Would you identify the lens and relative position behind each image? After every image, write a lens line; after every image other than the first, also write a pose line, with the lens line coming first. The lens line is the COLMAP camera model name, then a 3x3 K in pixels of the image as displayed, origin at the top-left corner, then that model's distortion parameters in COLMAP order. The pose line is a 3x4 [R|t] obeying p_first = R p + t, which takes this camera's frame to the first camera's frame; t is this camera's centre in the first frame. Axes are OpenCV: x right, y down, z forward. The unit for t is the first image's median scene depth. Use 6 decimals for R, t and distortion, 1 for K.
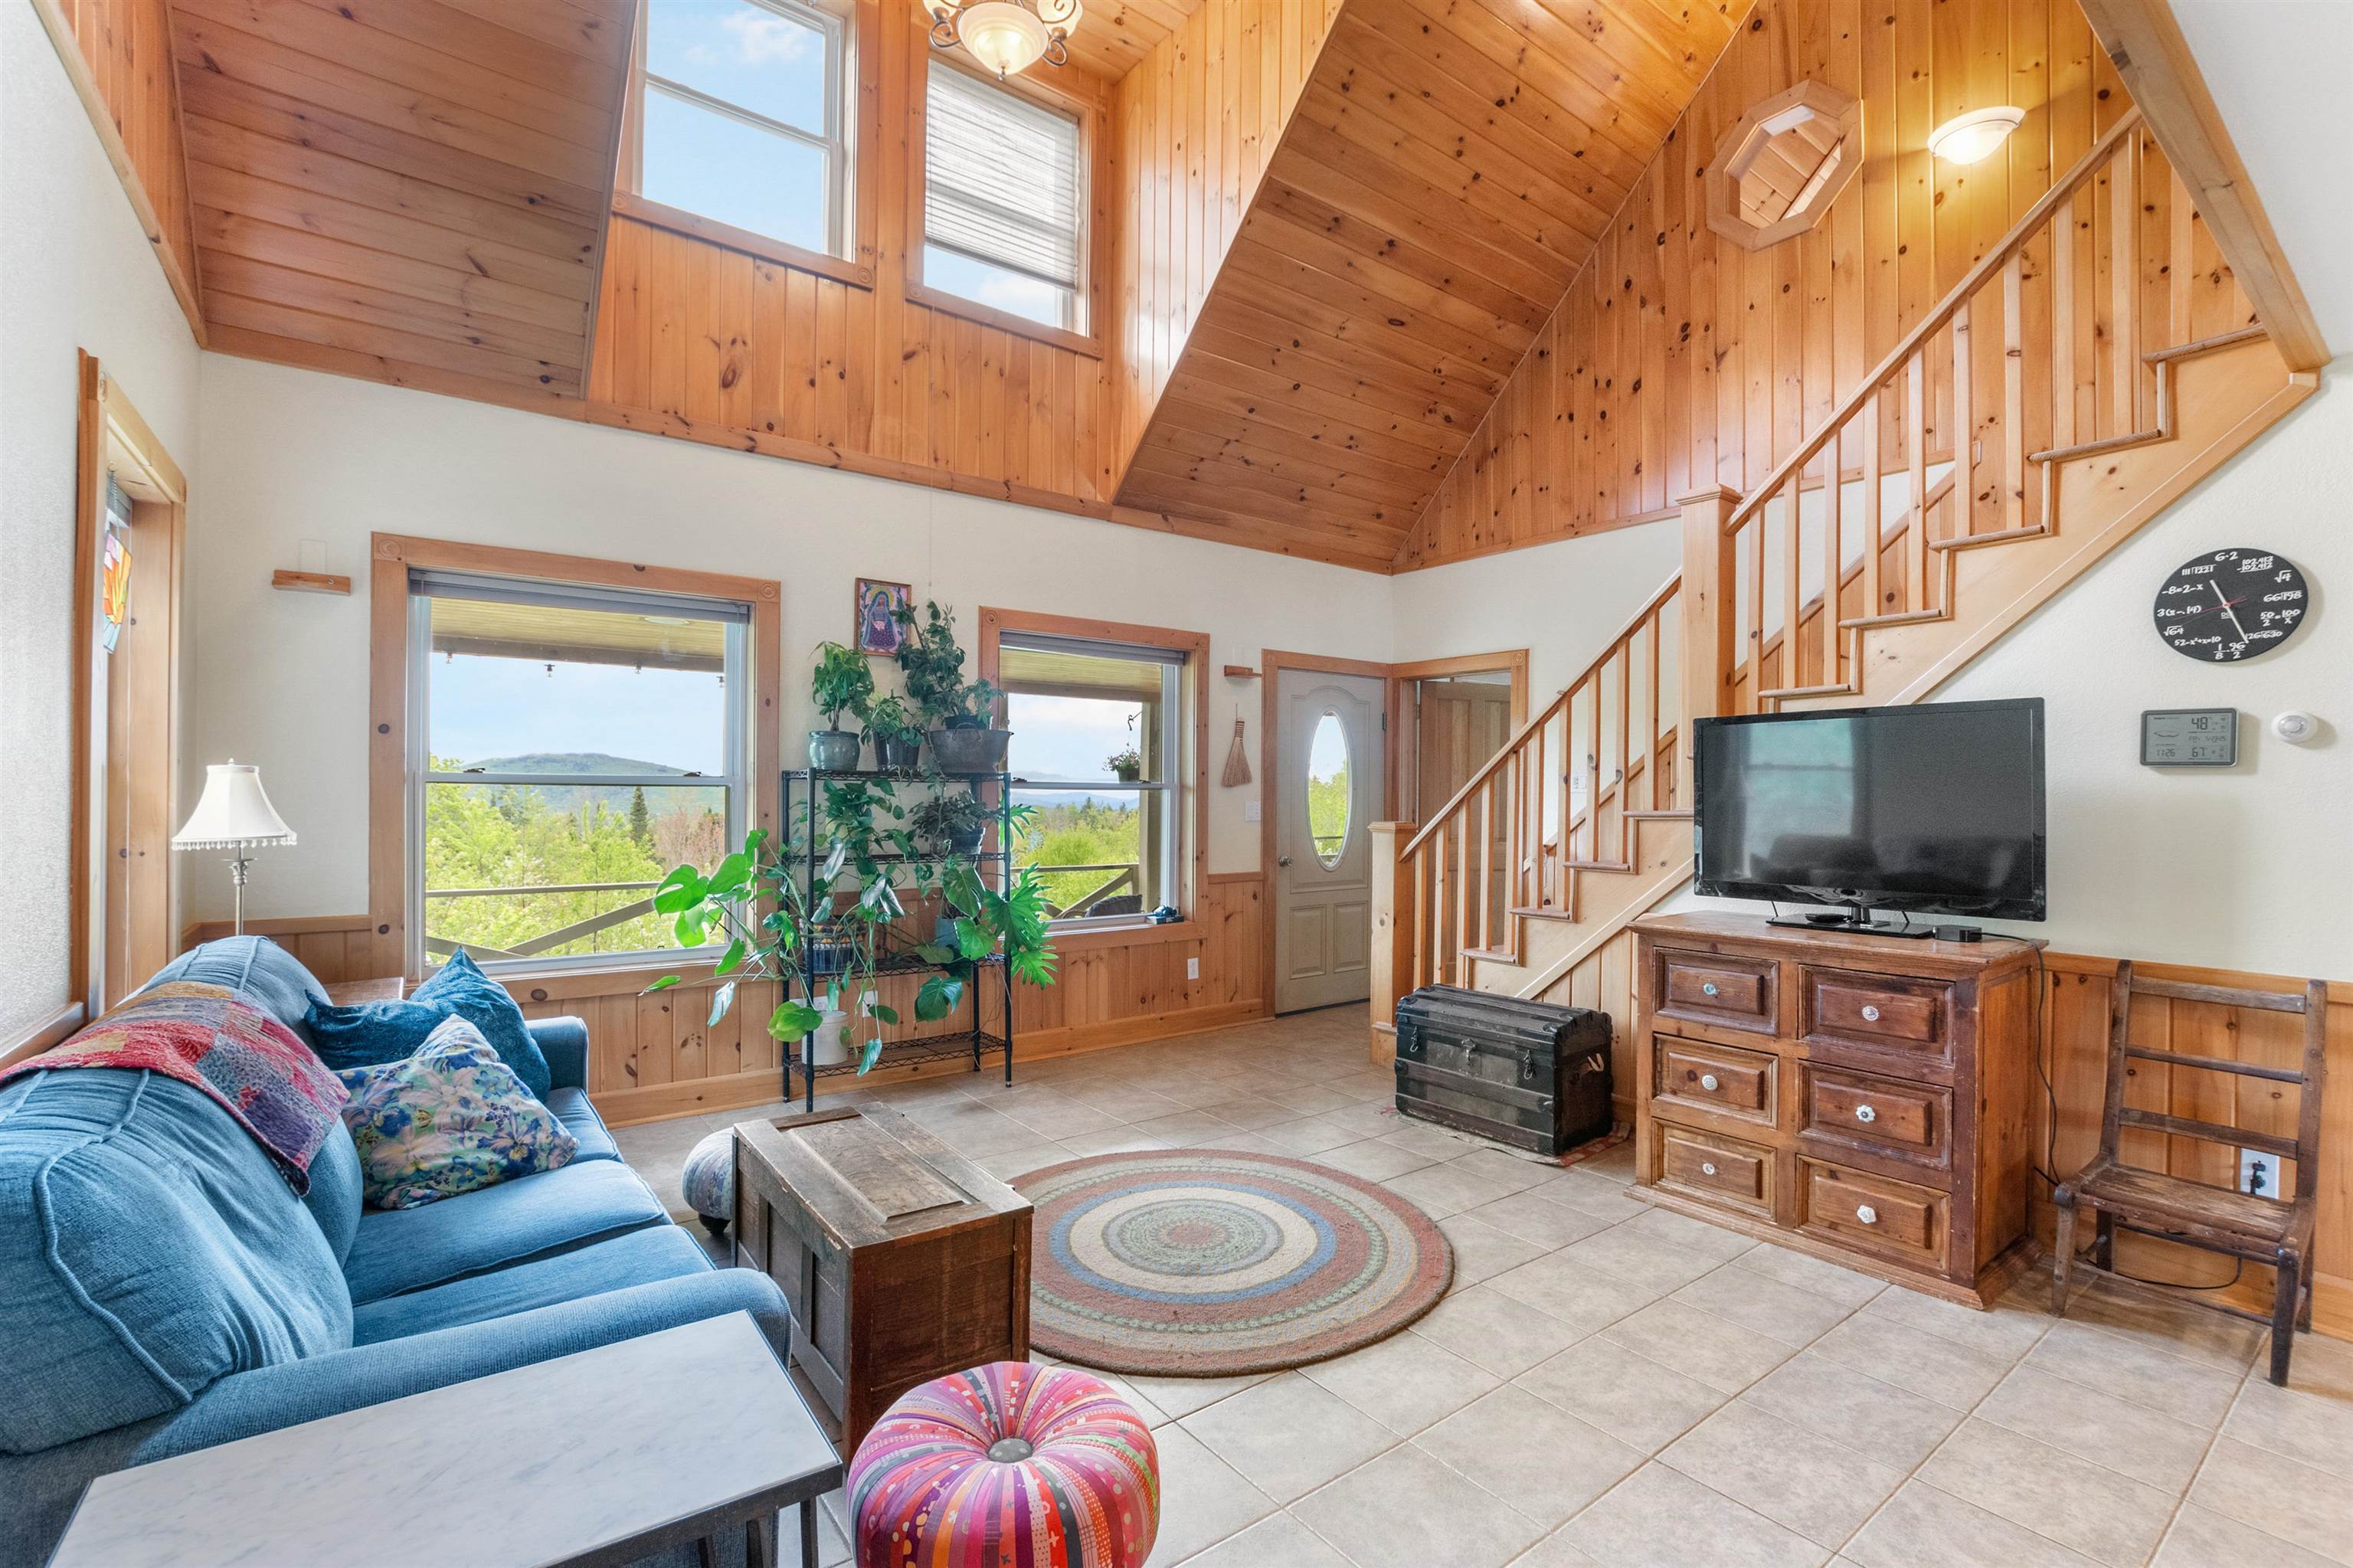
lens RADIAL K [[1041.3, 0, 1193.7], [0, 1041.3, 792.7], [0, 0, 1]] dist [-0.025391, 0.003536]
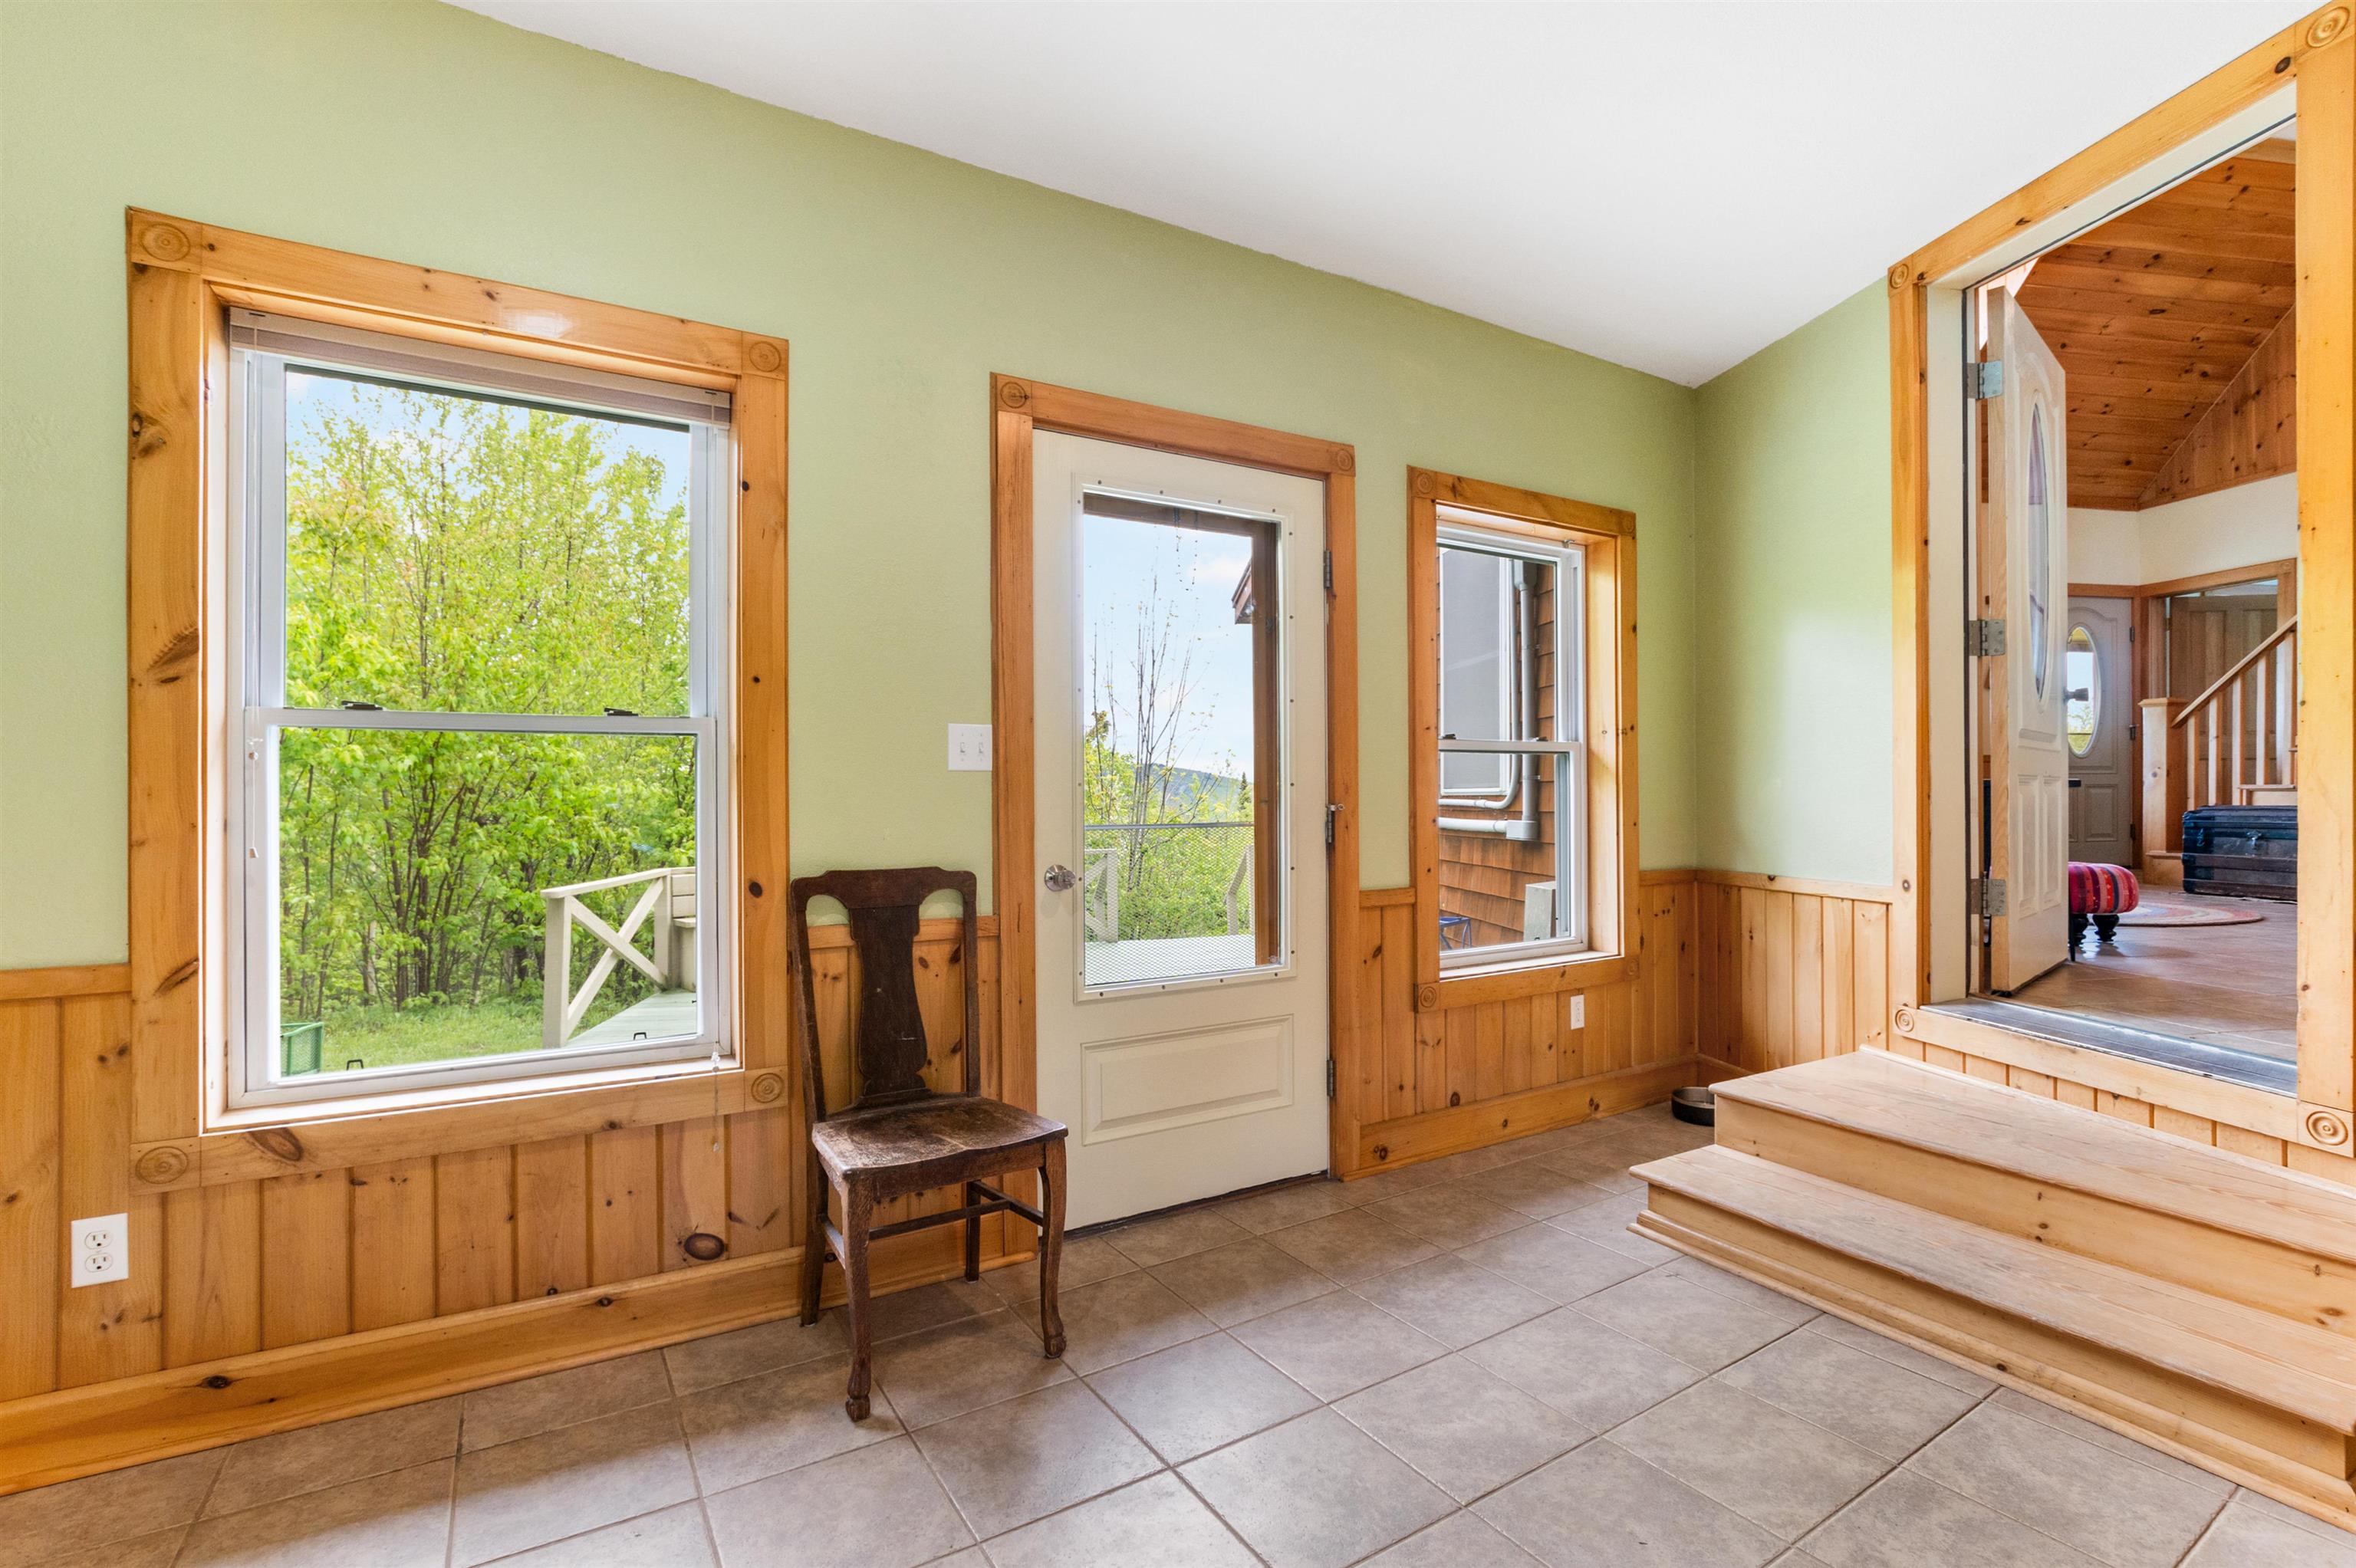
lens RADIAL K [[1042.4, 0, 1177.7], [0, 1042.4, 801.3], [0, 0, 1]] dist [-0.025391, 0.003536]
pose [[0.877440, -0.006308, -0.479645, -0.292971], [0.010061, 0.999936, 0.005256, 0.144064], [0.479581, -0.009438, 0.877447, -0.752488]]
